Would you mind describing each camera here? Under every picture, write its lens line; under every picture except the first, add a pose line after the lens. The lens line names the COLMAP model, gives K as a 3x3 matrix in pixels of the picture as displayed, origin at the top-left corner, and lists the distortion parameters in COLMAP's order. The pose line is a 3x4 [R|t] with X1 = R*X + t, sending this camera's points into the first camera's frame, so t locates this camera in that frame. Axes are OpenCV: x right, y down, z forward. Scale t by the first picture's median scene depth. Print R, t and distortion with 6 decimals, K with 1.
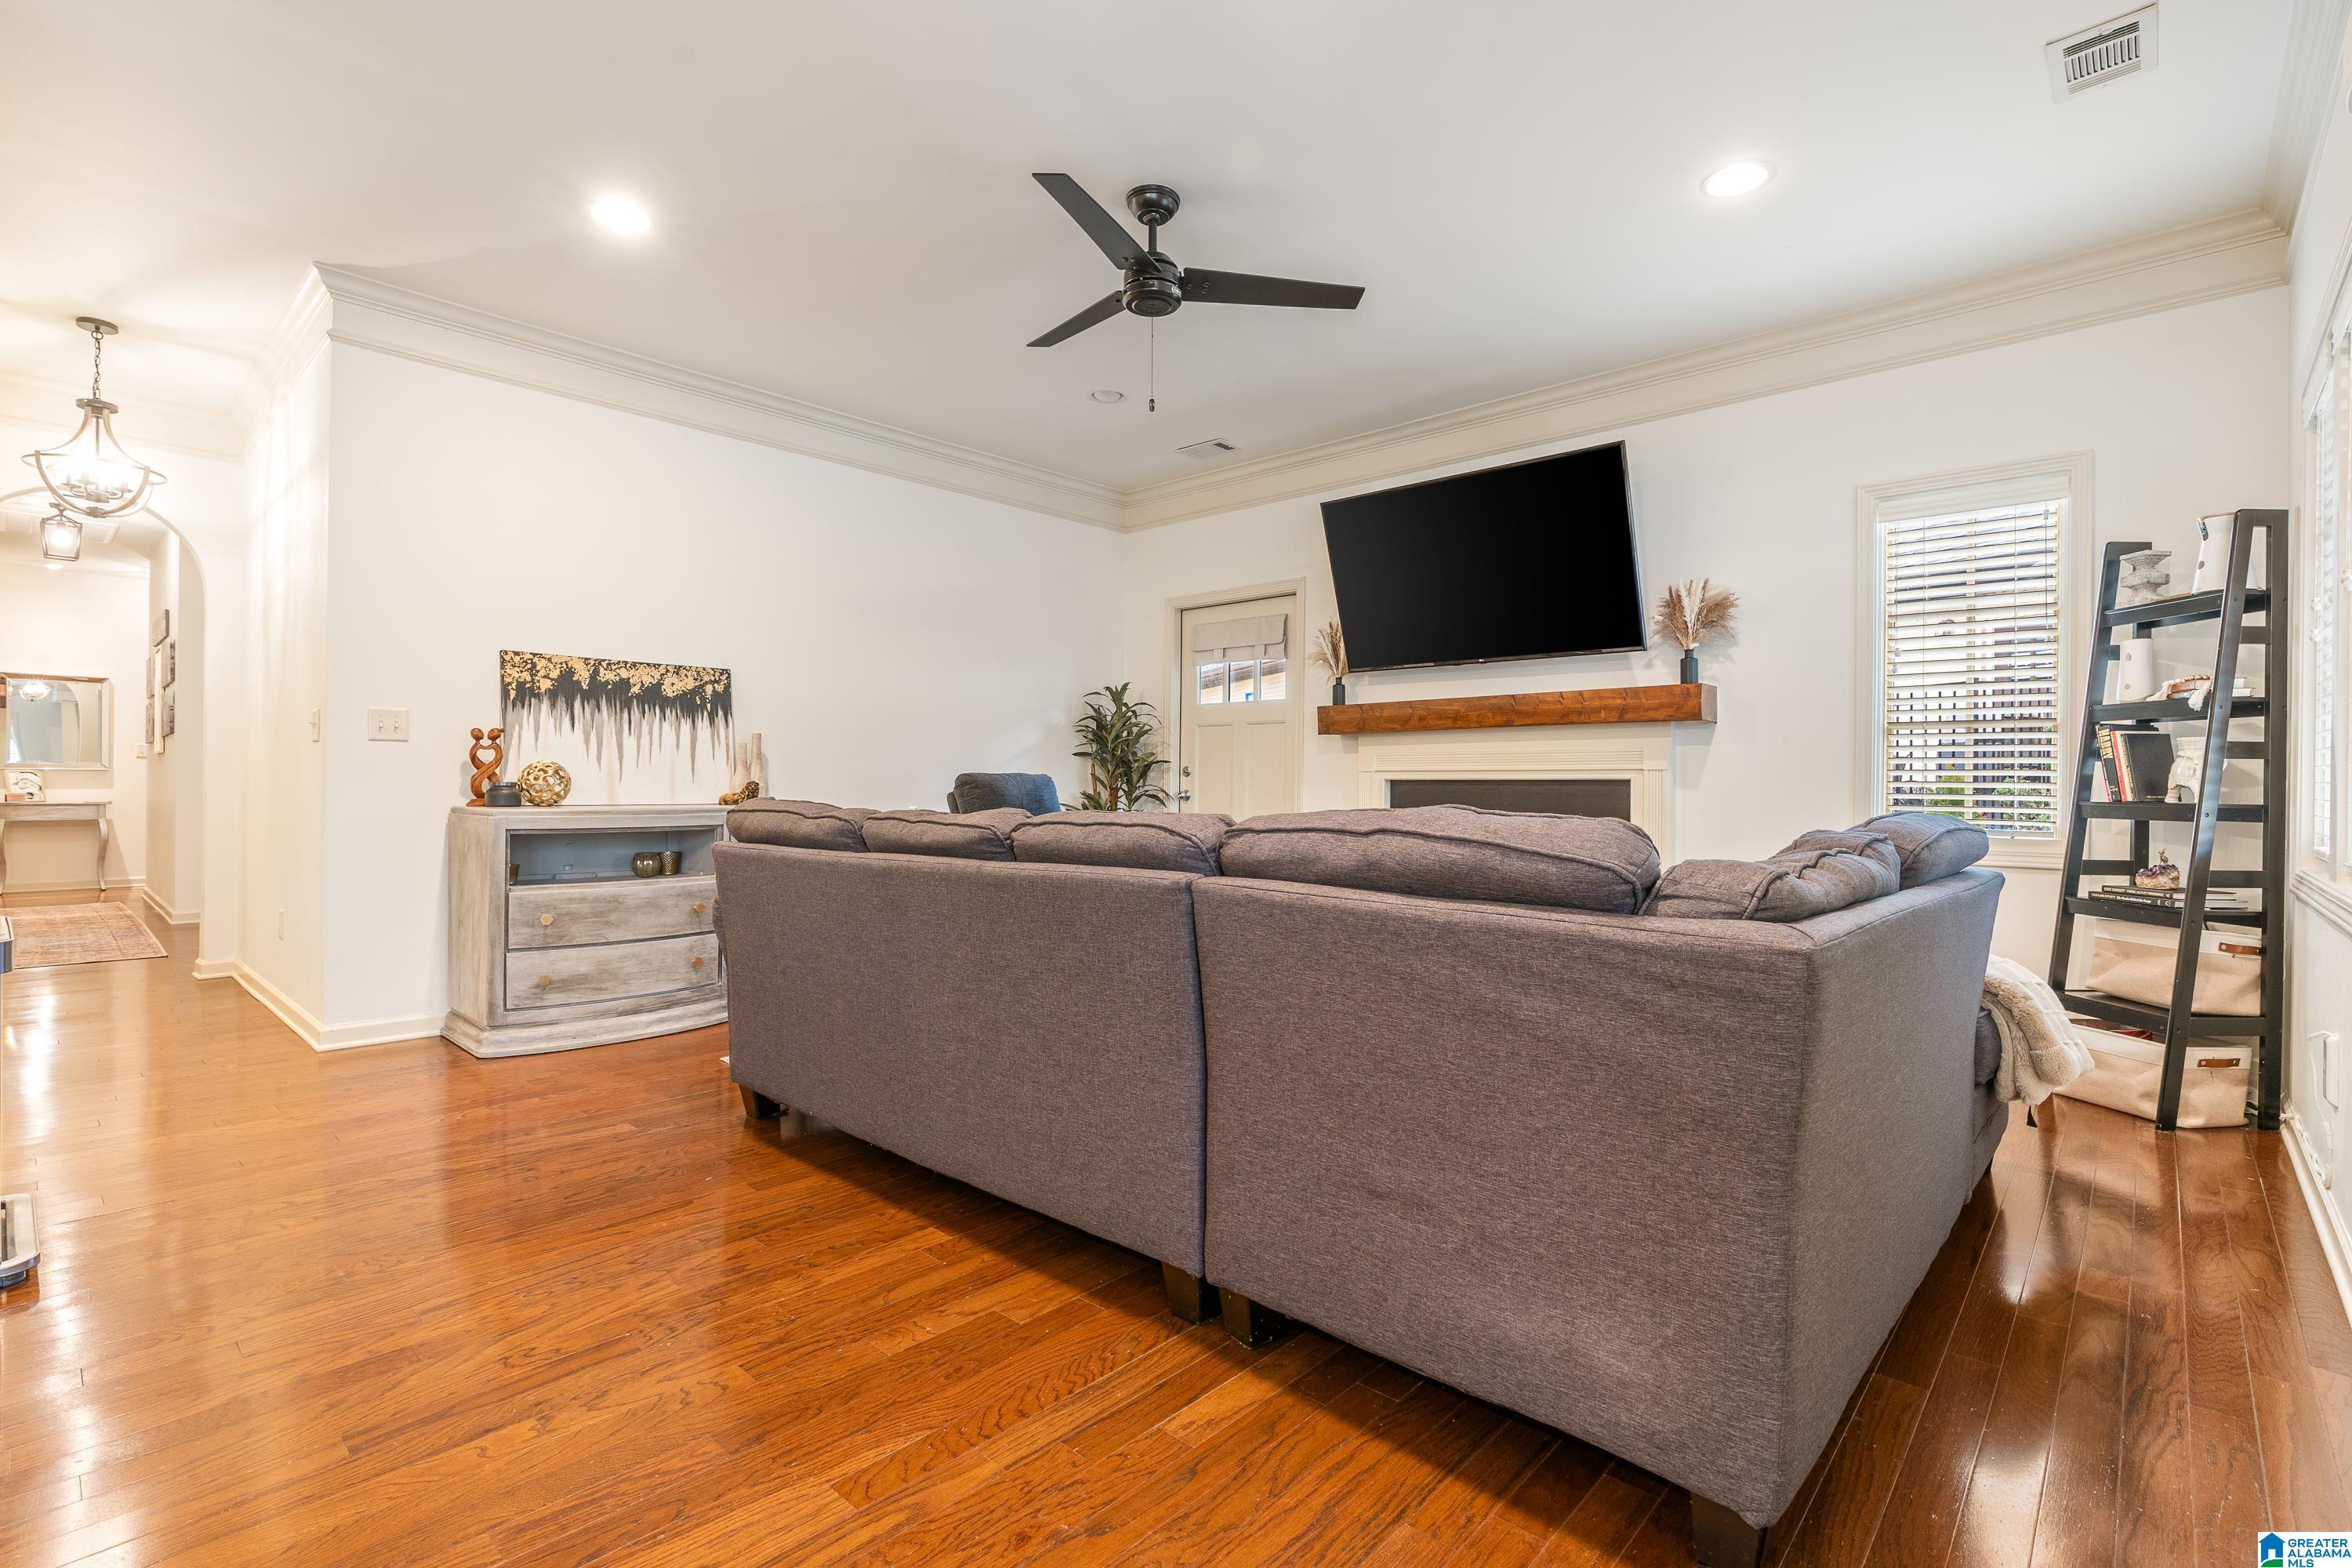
lens RADIAL K [[1080.4, 0, 1199.5], [0, 1080.4, 787.3], [0, 0, 1]] dist [-0.010130, 0.002082]
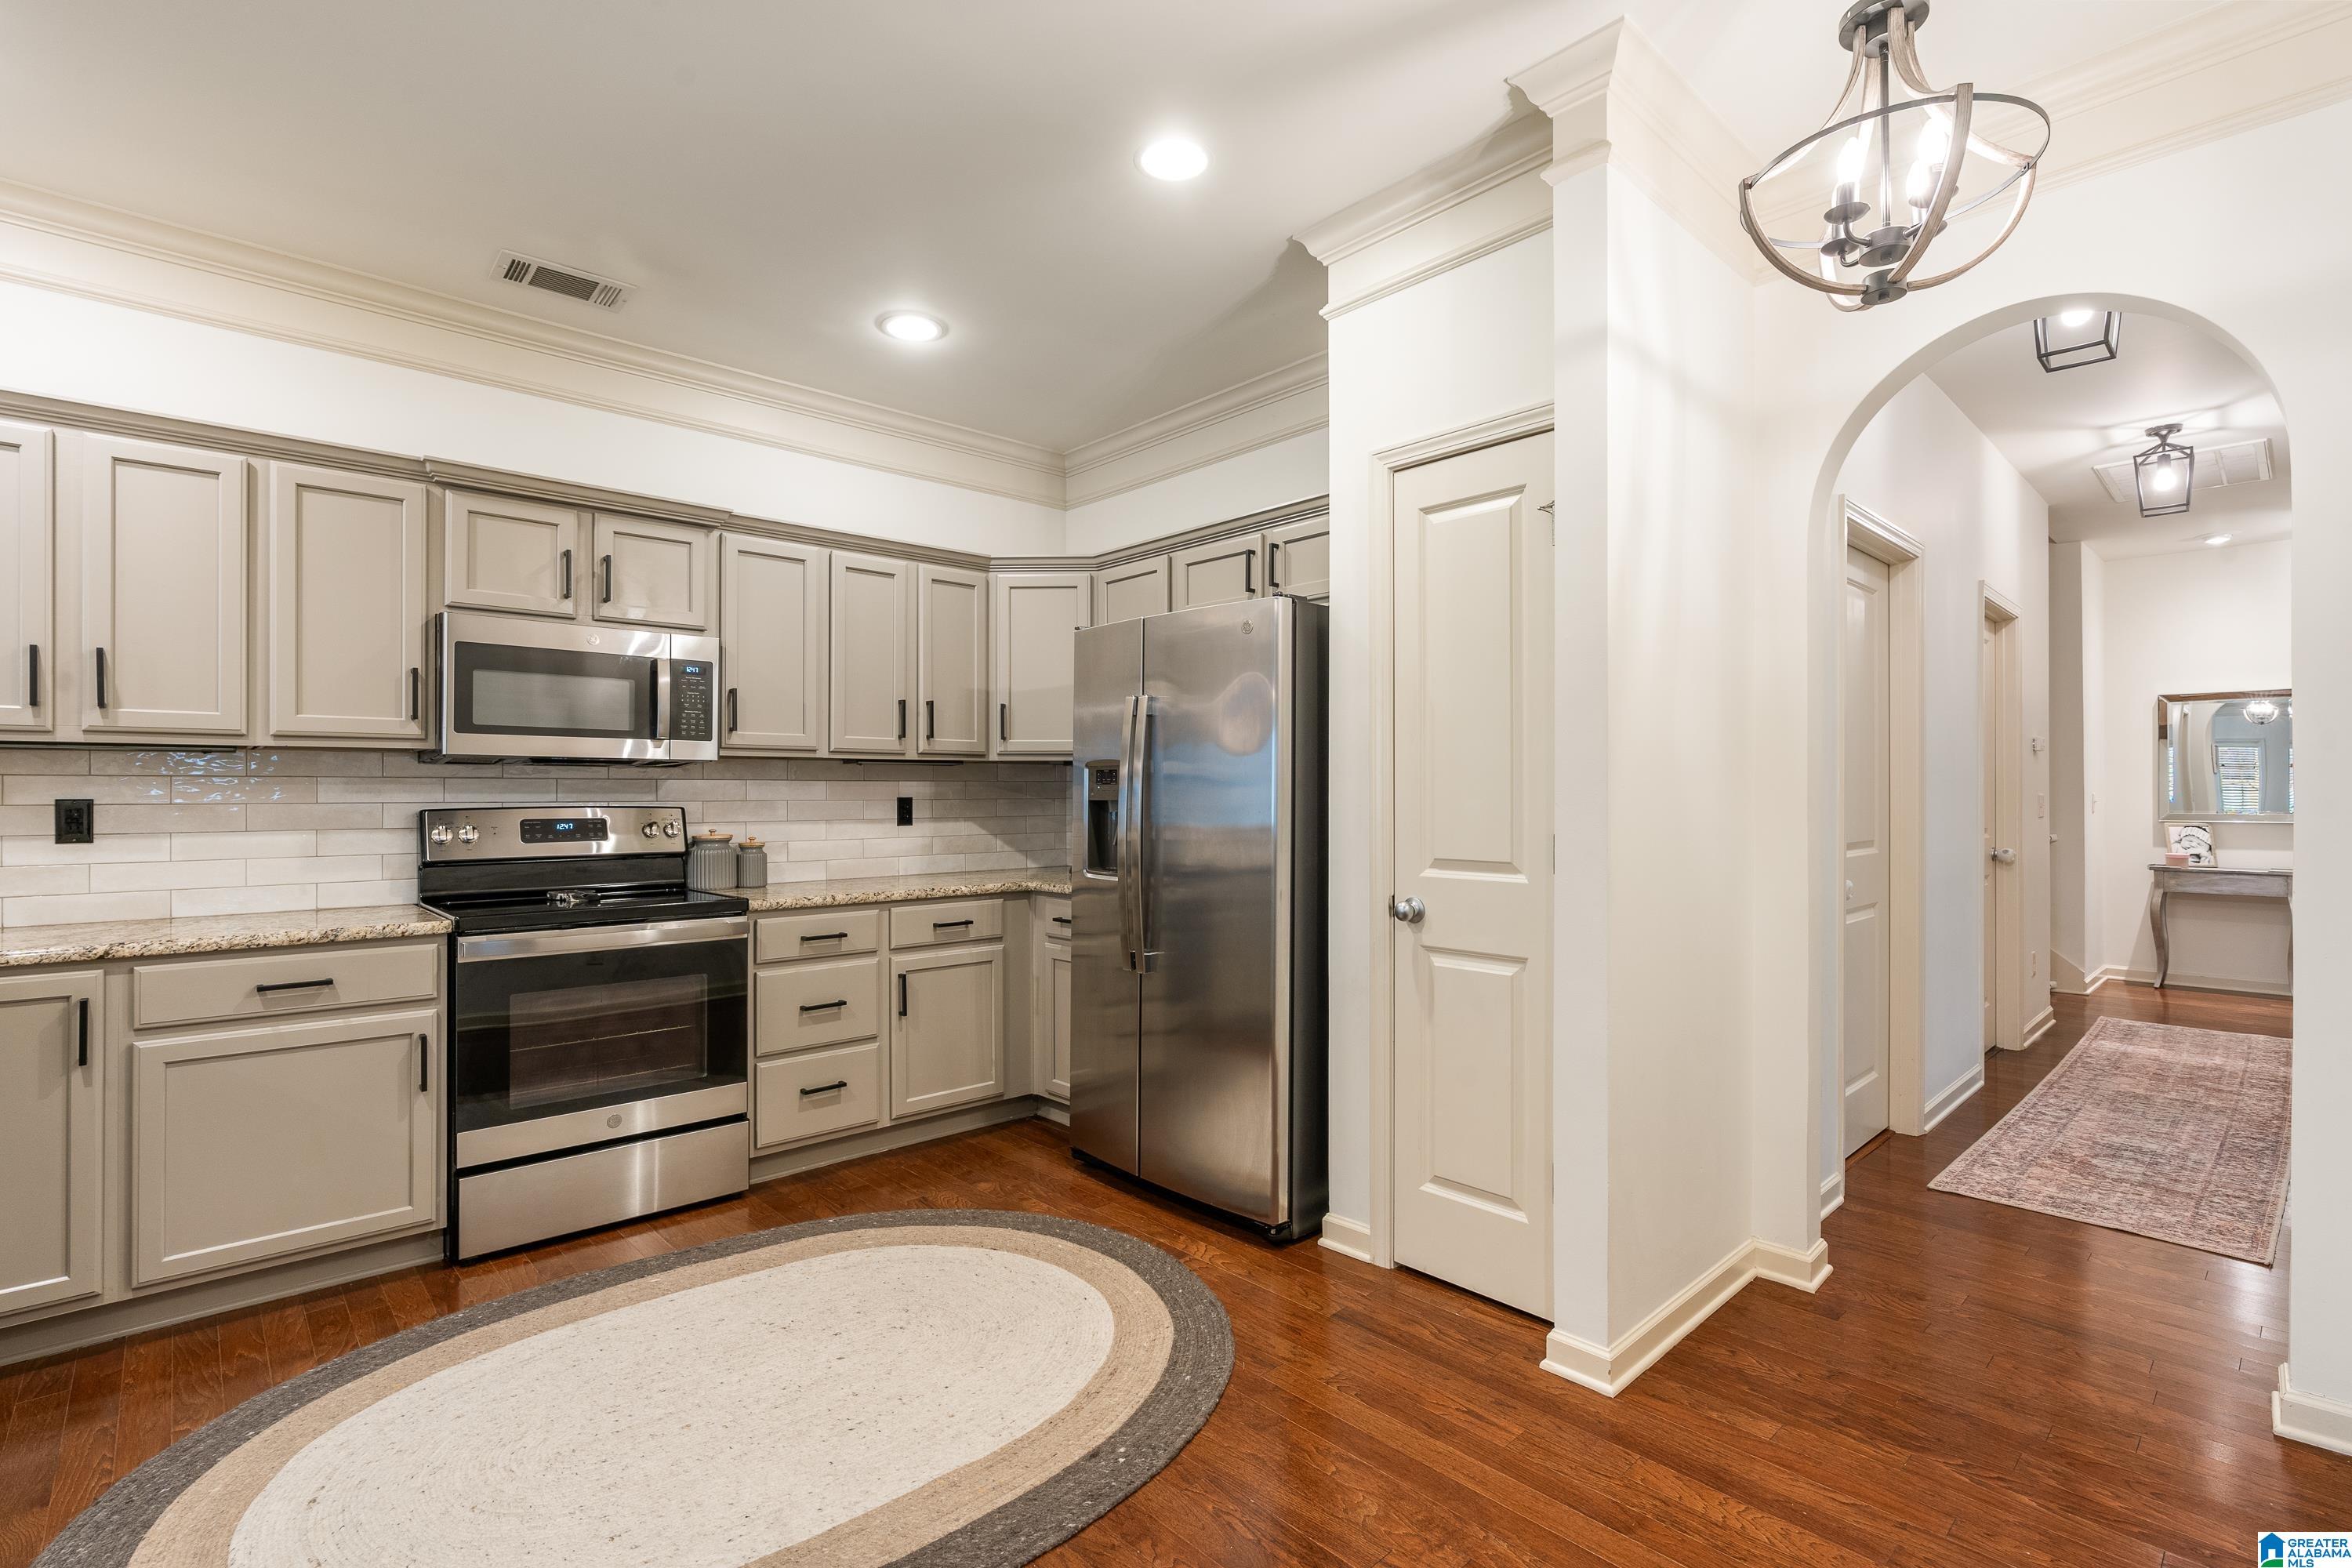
lens RADIAL K [[1080.4, 0, 1169.8], [0, 1080.4, 786.4], [0, 0, 1]] dist [-0.010130, 0.002082]
pose [[-0.093803, -0.012477, -0.995513, -0.577485], [-0.000675, 0.999922, -0.012468, -0.063948], [0.995591, -0.000497, -0.093804, 0.727161]]
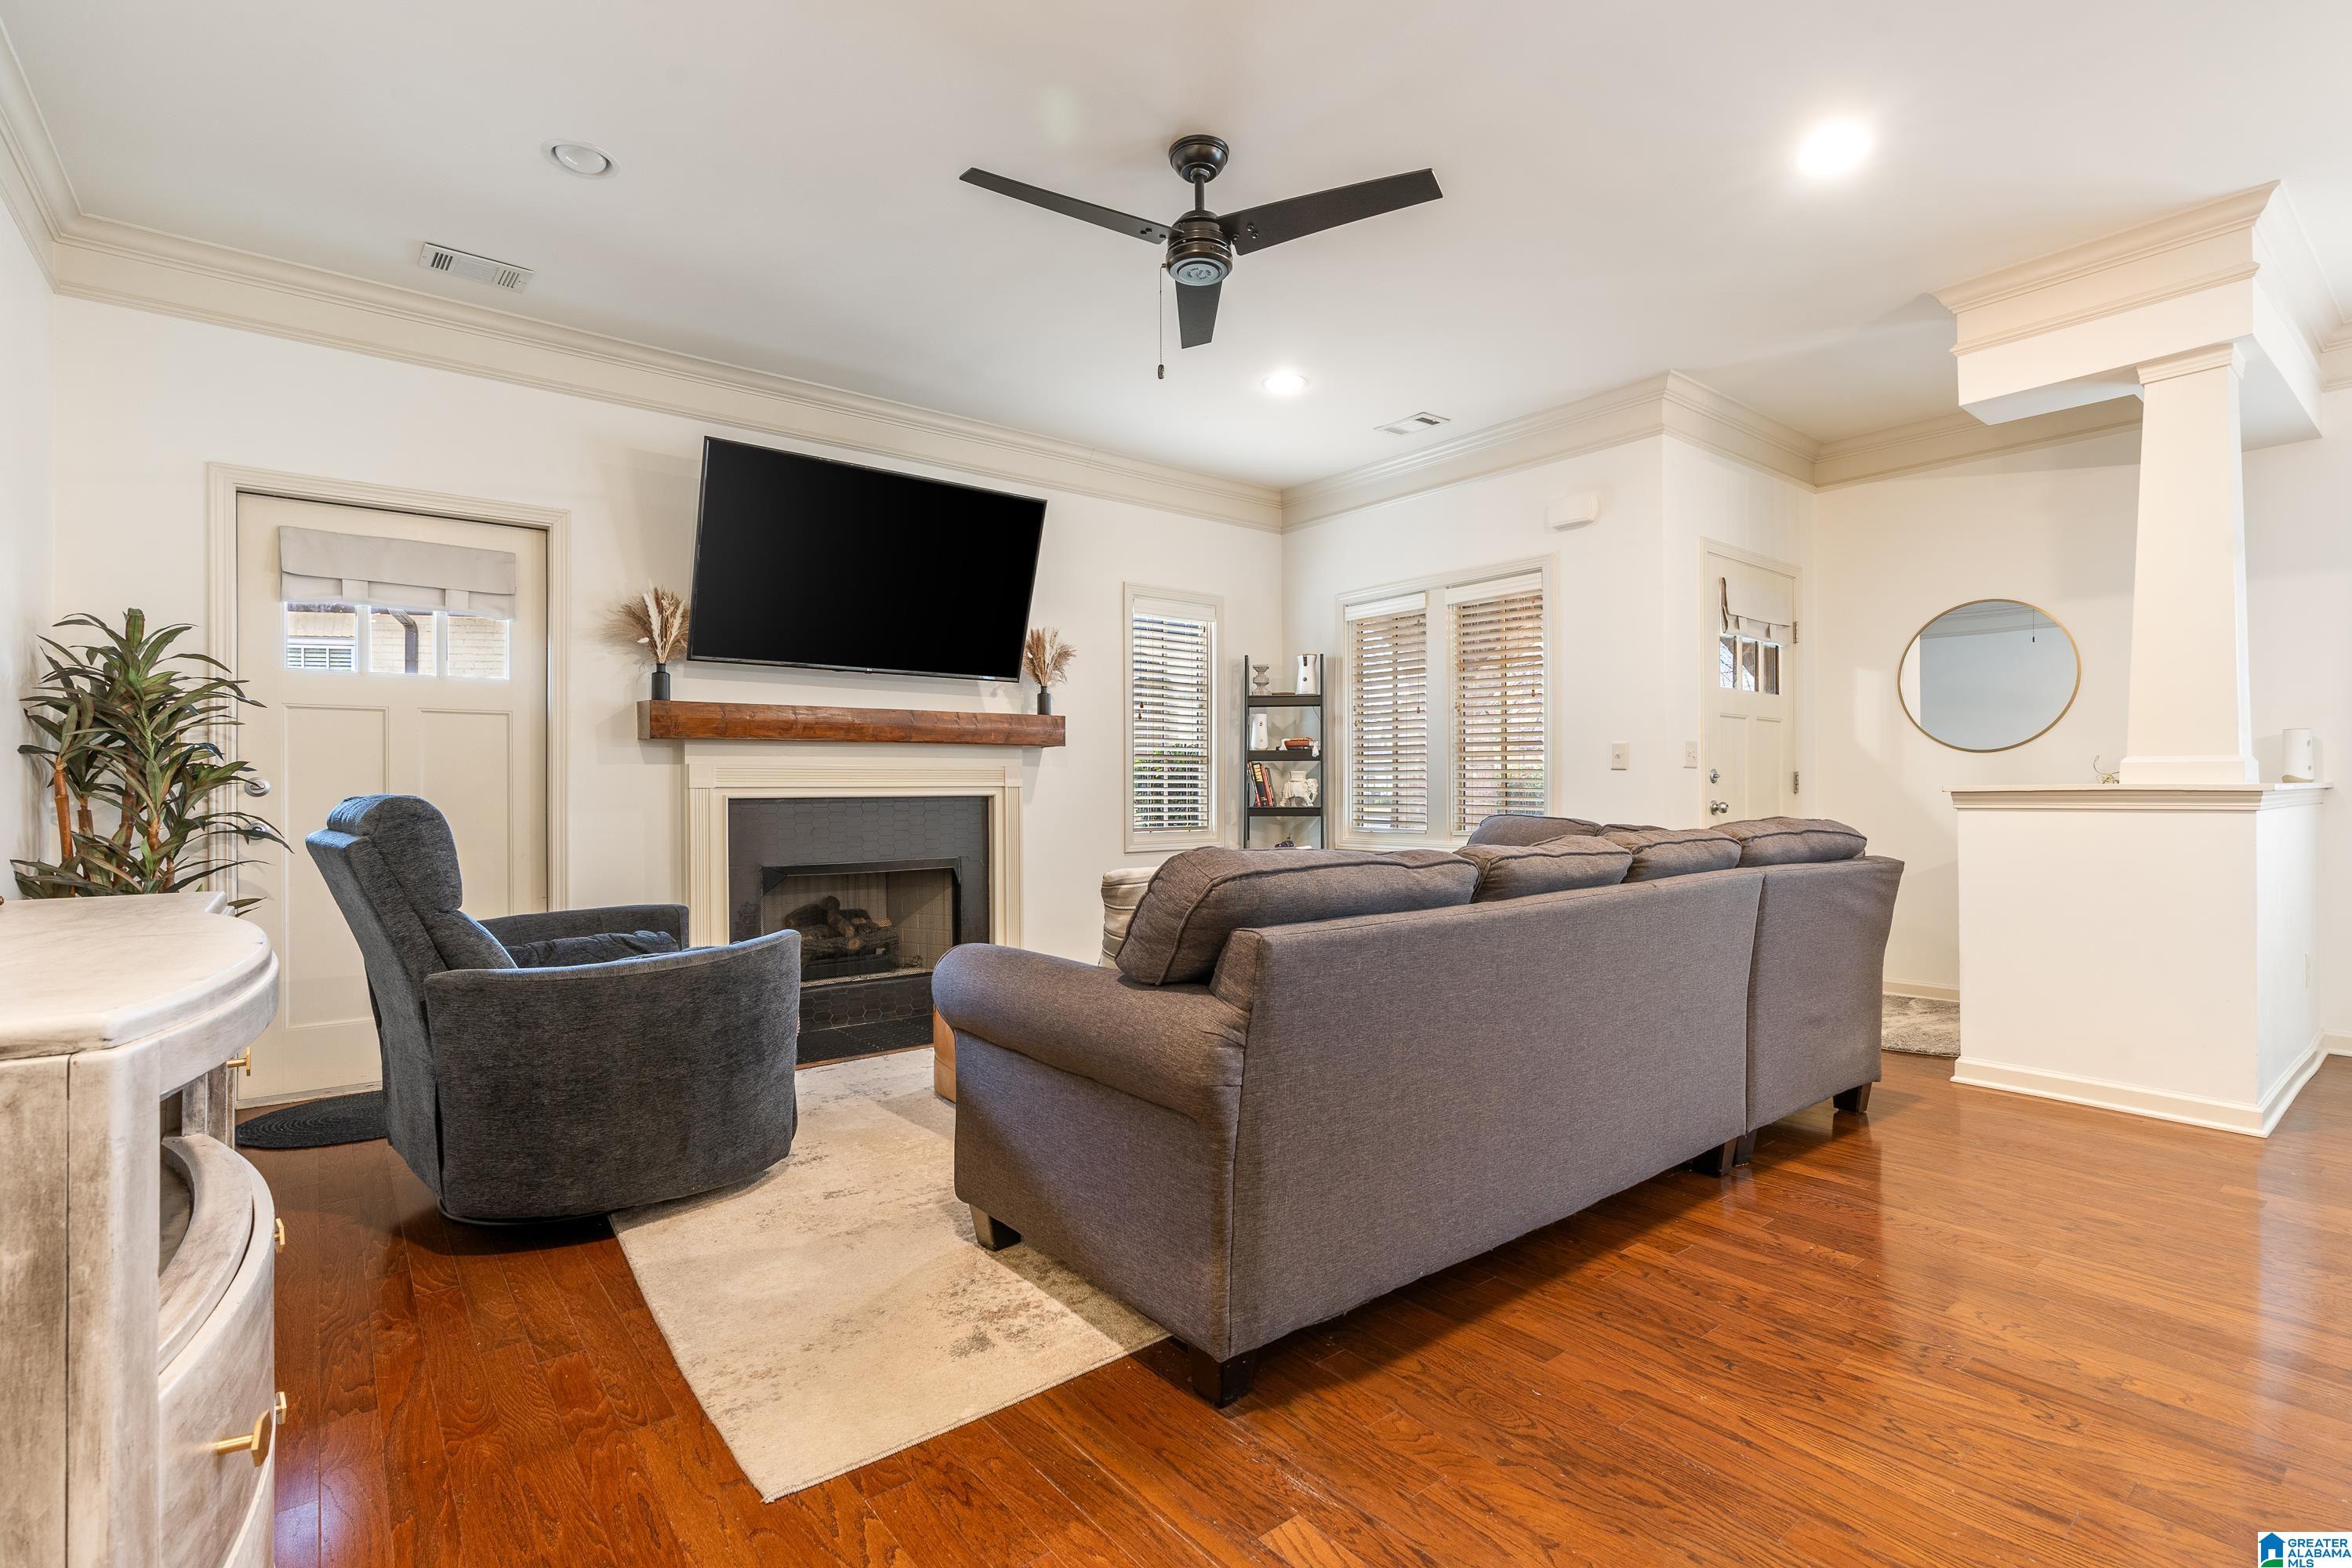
lens RADIAL K [[1080.4, 0, 1159.5], [0, 1080.4, 794.7], [0, 0, 1]] dist [-0.010130, 0.002082]
pose [[0.174372, -0.012415, 0.984601, -0.686275], [0.007796, 0.999907, 0.011228, -0.019375], [-0.984649, 0.005718, 0.174453, 0.649813]]
